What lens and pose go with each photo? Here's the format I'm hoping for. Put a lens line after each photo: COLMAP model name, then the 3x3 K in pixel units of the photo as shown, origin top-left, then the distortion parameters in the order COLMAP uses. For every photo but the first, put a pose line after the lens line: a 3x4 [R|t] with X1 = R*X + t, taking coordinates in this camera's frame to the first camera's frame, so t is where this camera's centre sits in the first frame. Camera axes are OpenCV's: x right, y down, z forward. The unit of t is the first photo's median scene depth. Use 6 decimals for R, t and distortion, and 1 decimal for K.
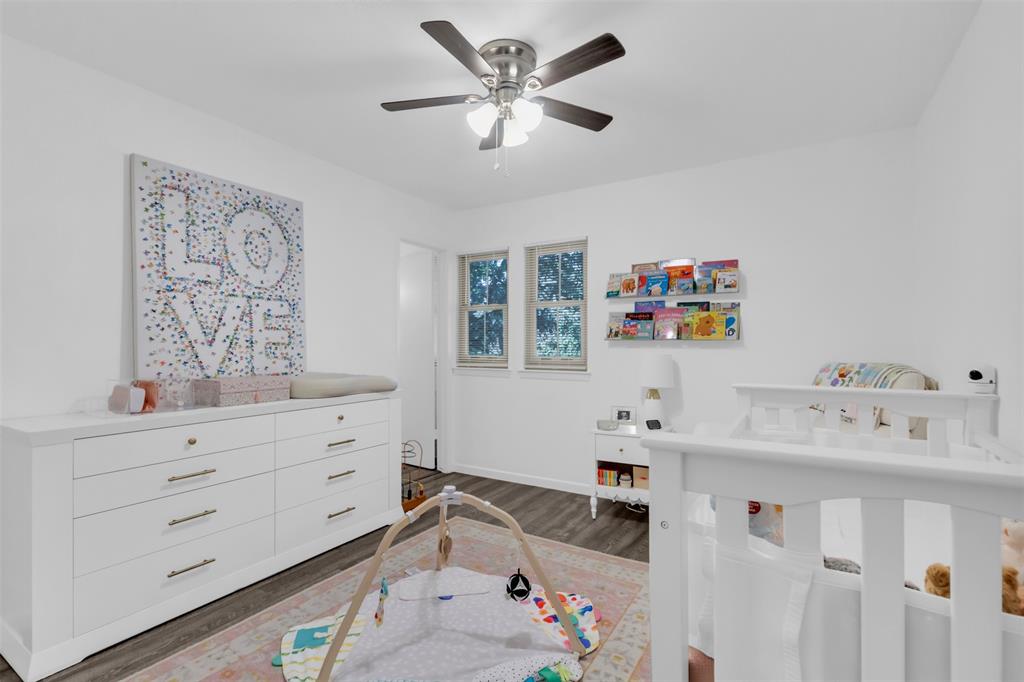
lens RADIAL K [[471.4, 0, 511.8], [0, 471.4, 344.2], [0, 0, 1]] dist [0.012850, -0.000905]
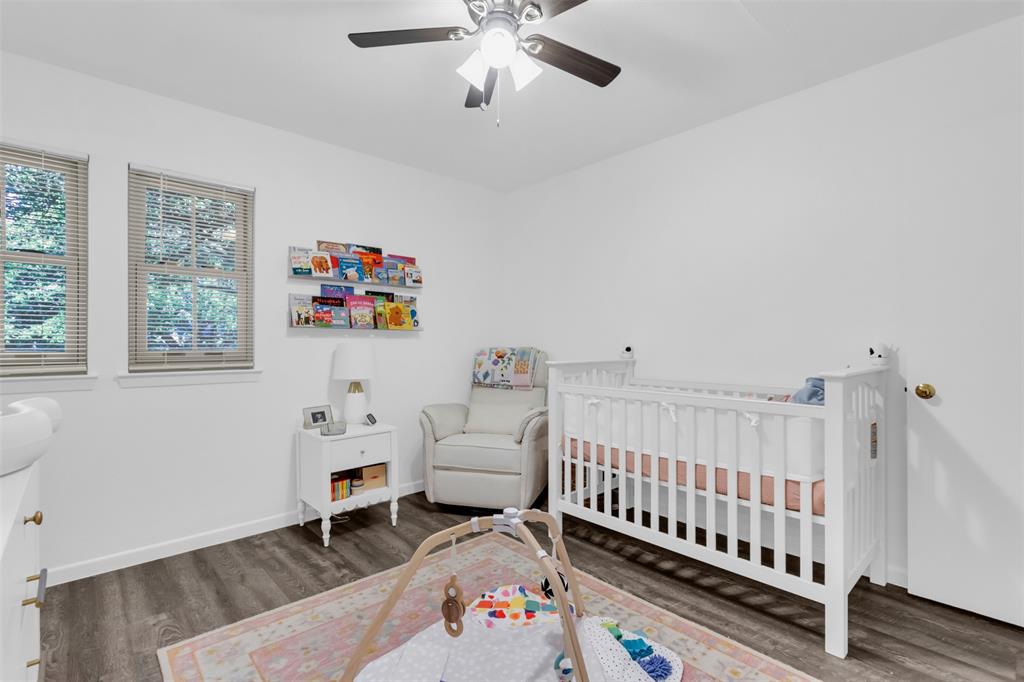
lens RADIAL K [[471.4, 0, 512.0], [0, 471.4, 340.0], [0, 0, 1]] dist [0.012850, -0.000905]
pose [[0.277393, 0.001180, 0.960756, -0.495994], [-0.002945, 0.999996, -0.000378, 0.012374], [-0.960752, -0.002724, 0.277395, 0.444137]]
